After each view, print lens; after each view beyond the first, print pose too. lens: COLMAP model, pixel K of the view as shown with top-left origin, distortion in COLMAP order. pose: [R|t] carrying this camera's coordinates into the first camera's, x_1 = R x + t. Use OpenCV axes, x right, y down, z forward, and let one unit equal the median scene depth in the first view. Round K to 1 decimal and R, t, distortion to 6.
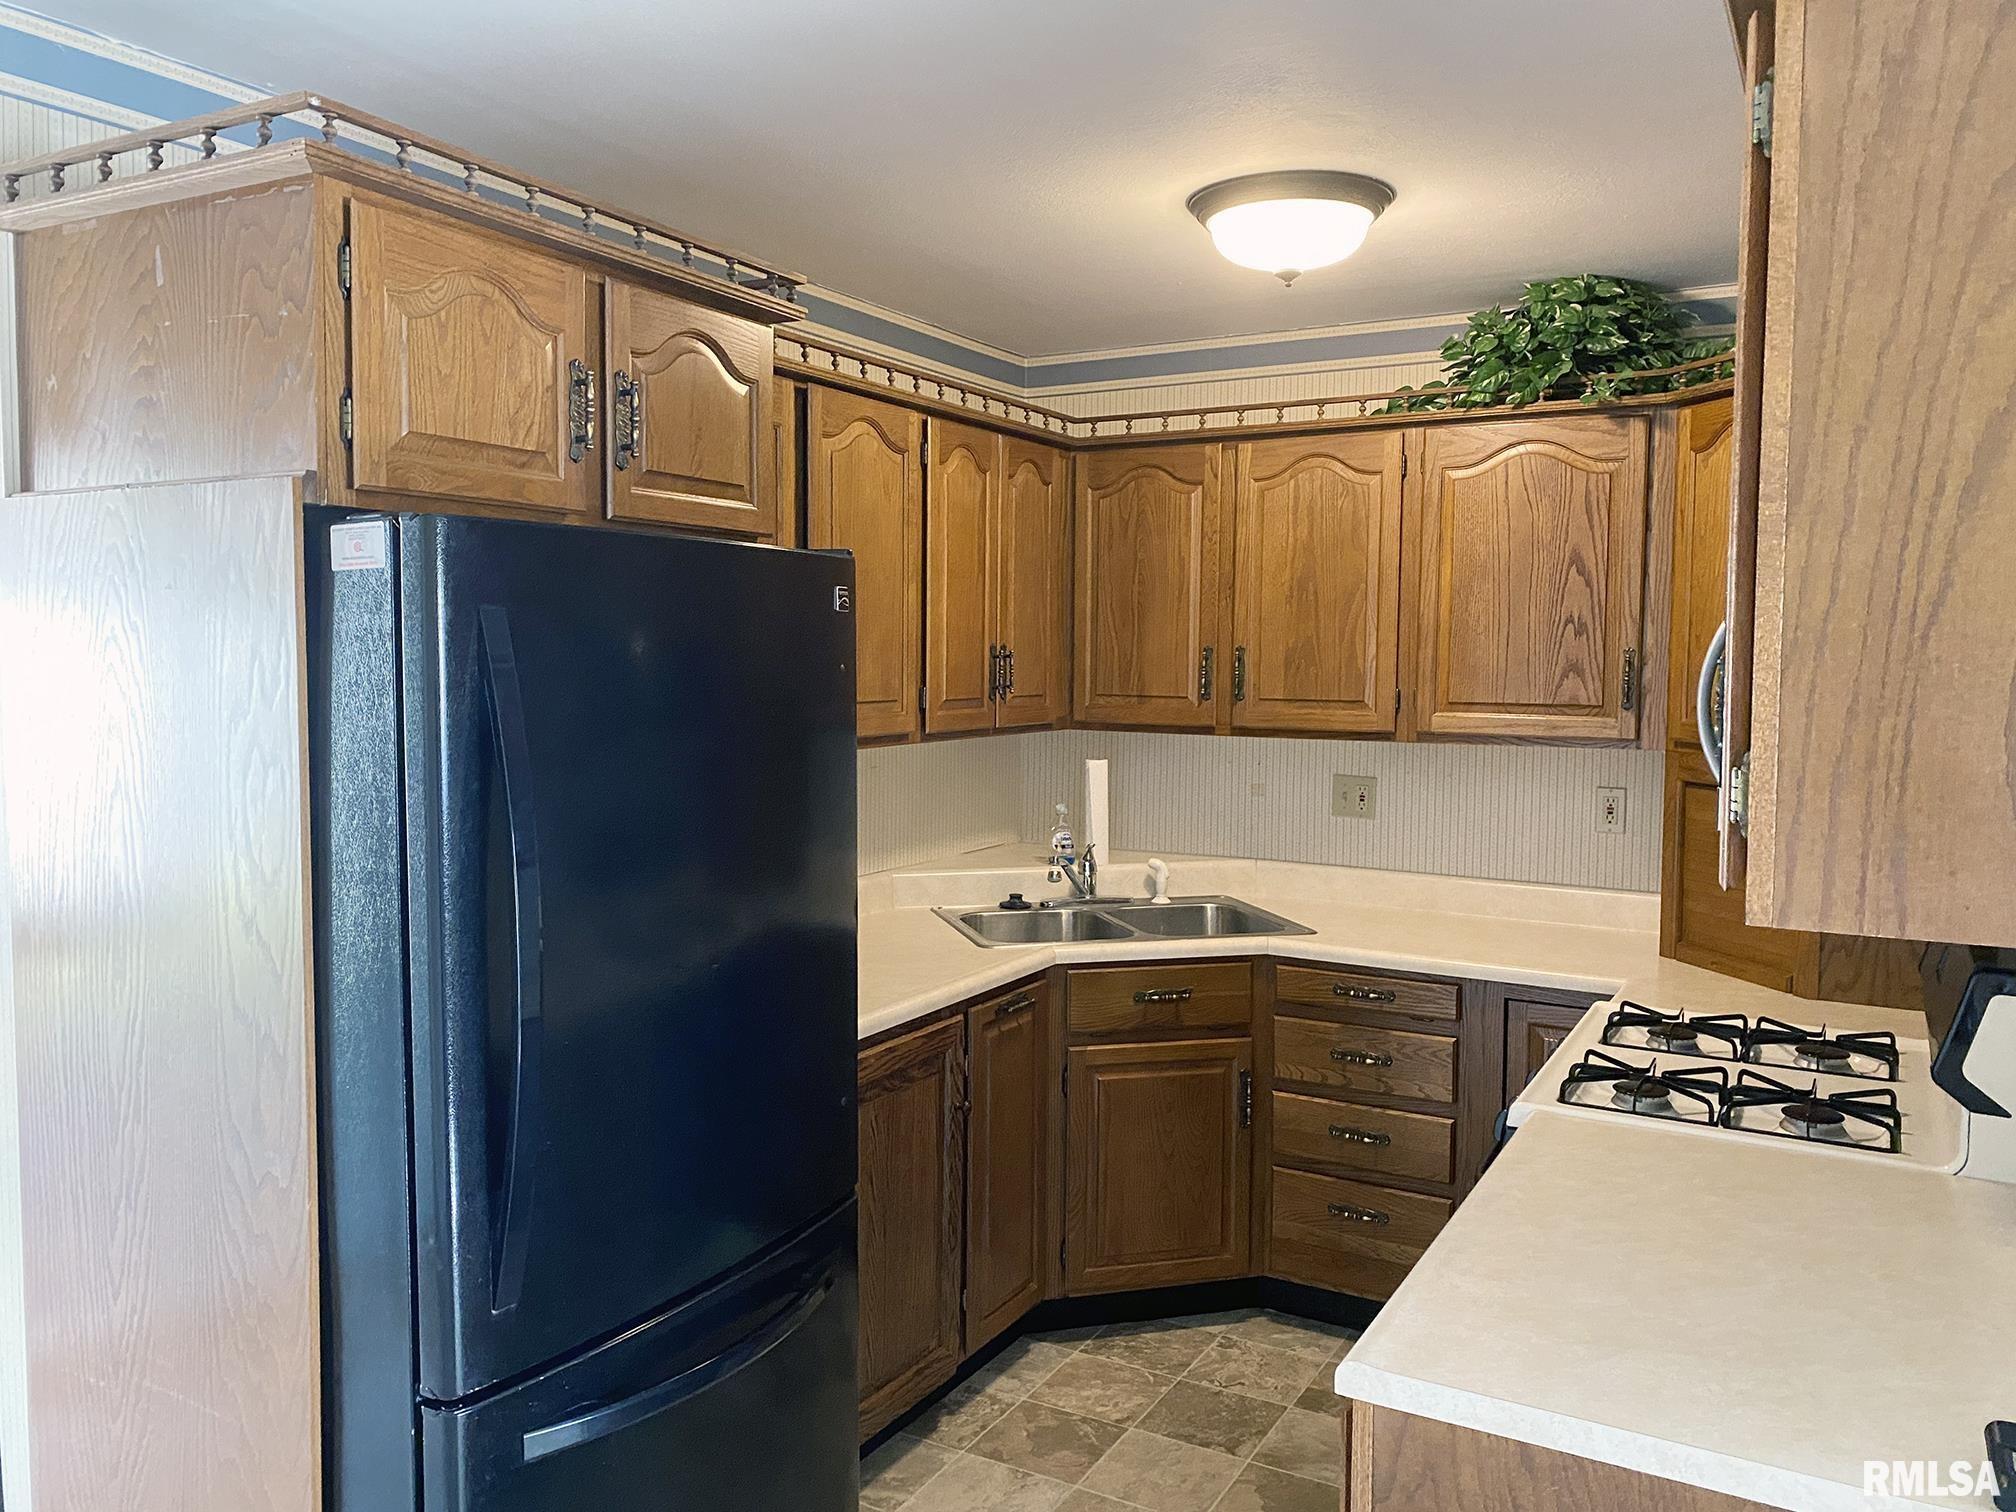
lens RADIAL K [[1540.2, 0, 1006.9], [0, 1540.2, 759.0], [0, 0, 1]] dist [0.007972, 0.007842]
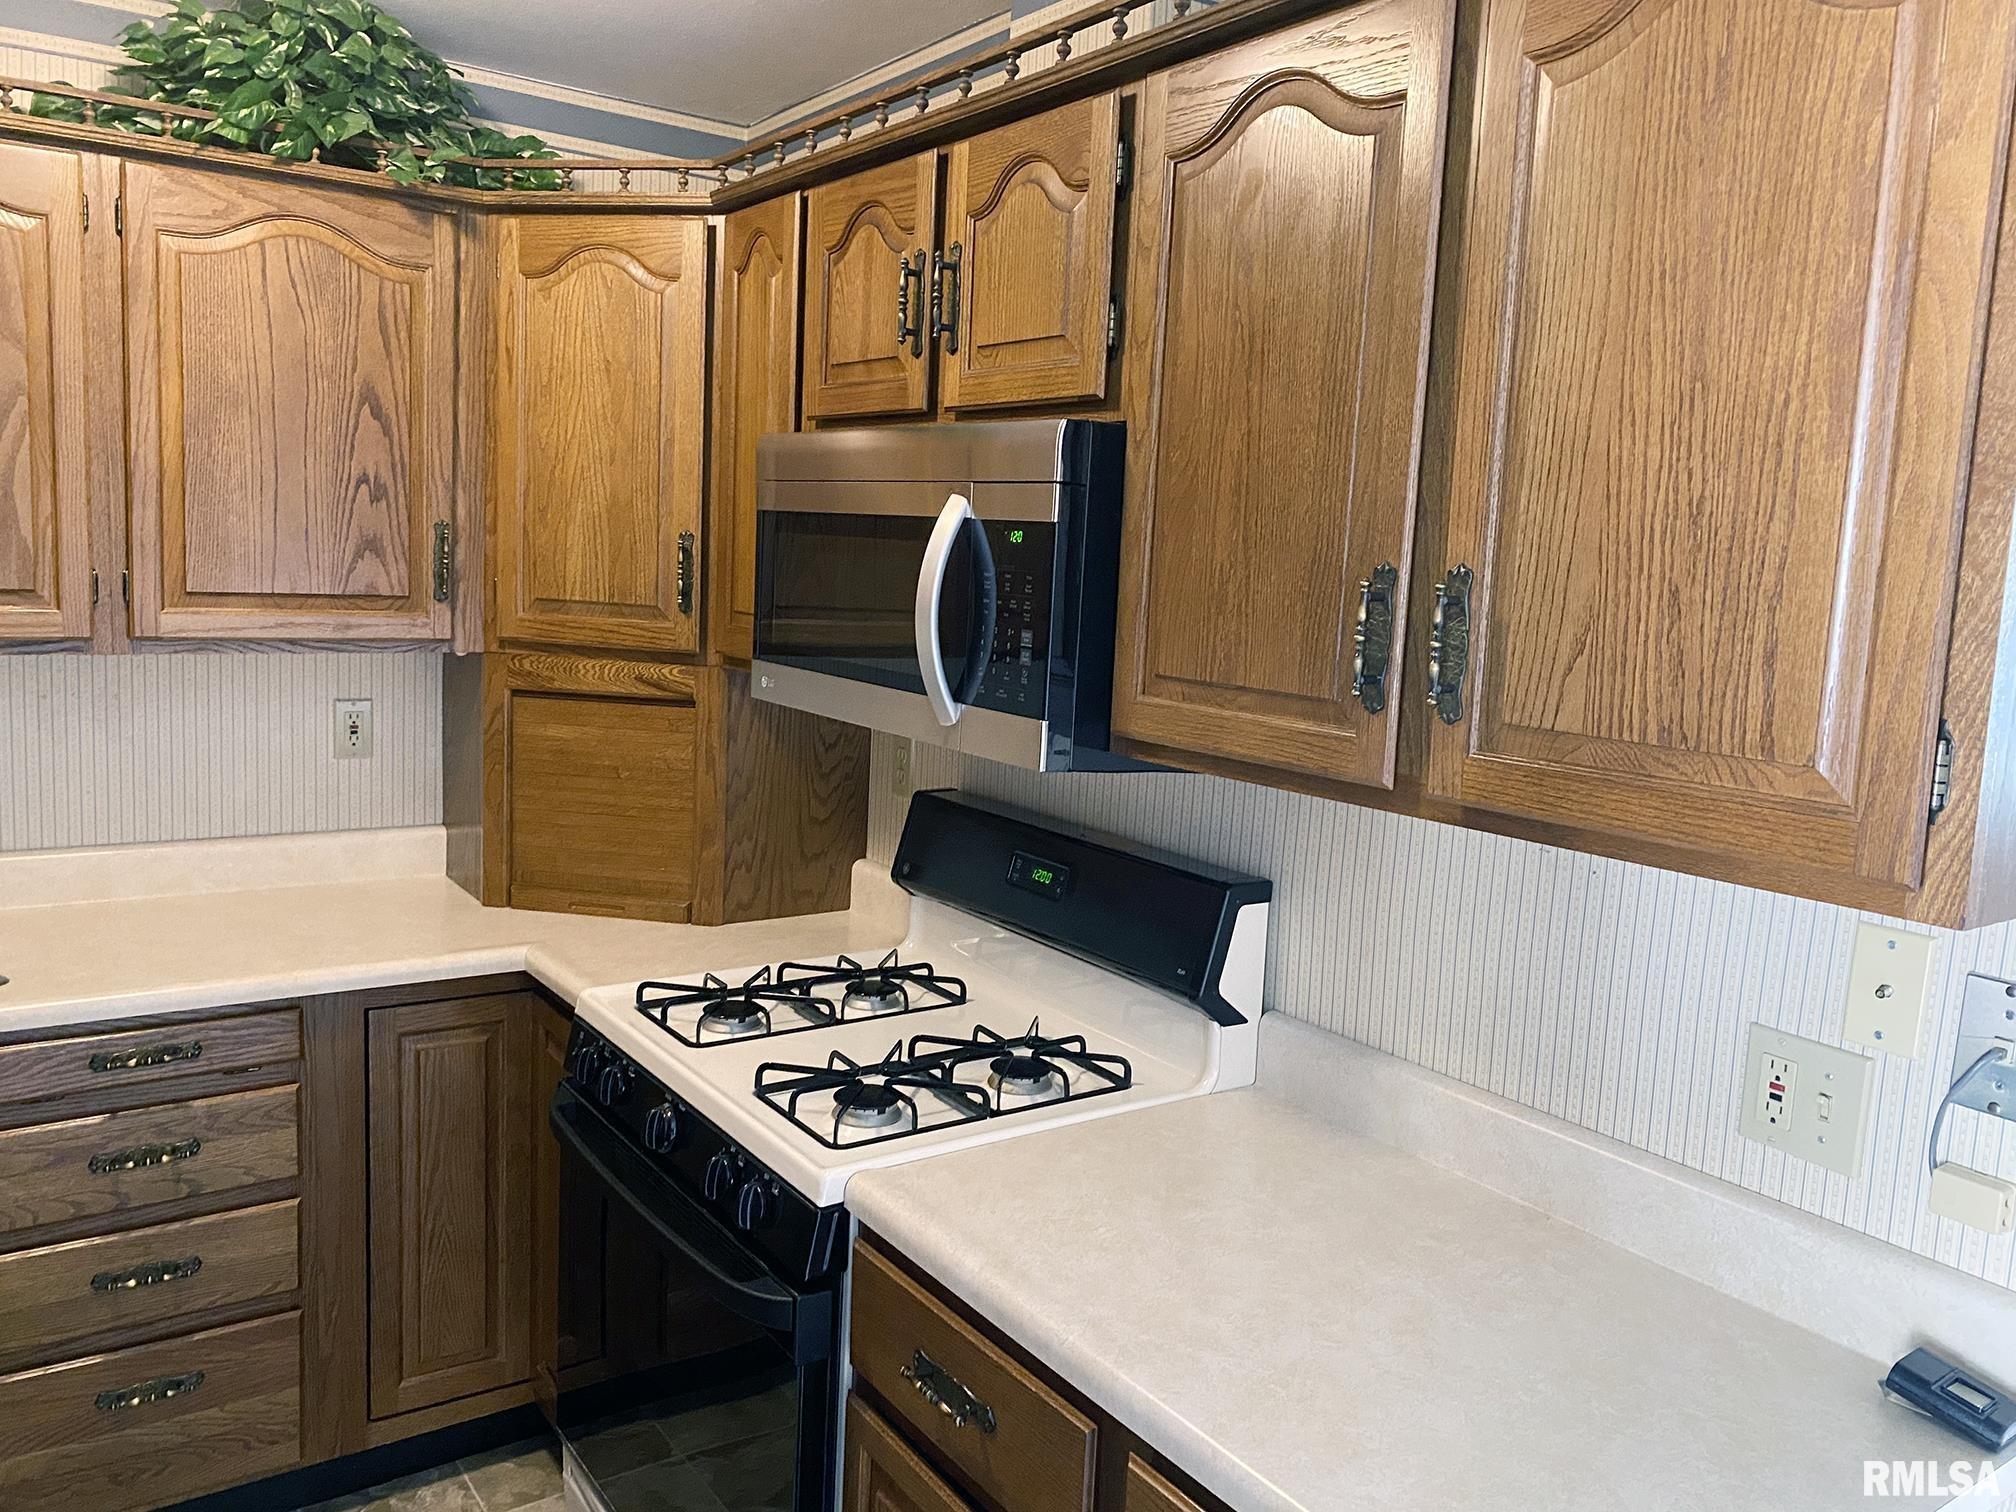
lens RADIAL K [[1540.2, 0, 1010.8], [0, 1540.2, 737.9], [0, 0, 1]] dist [0.007972, 0.007842]
pose [[0.429461, -0.099378, 0.897601, -0.174026], [0.024329, 0.994839, 0.098504, -0.032981], [-0.902757, -0.020466, 0.429663, 0.407413]]
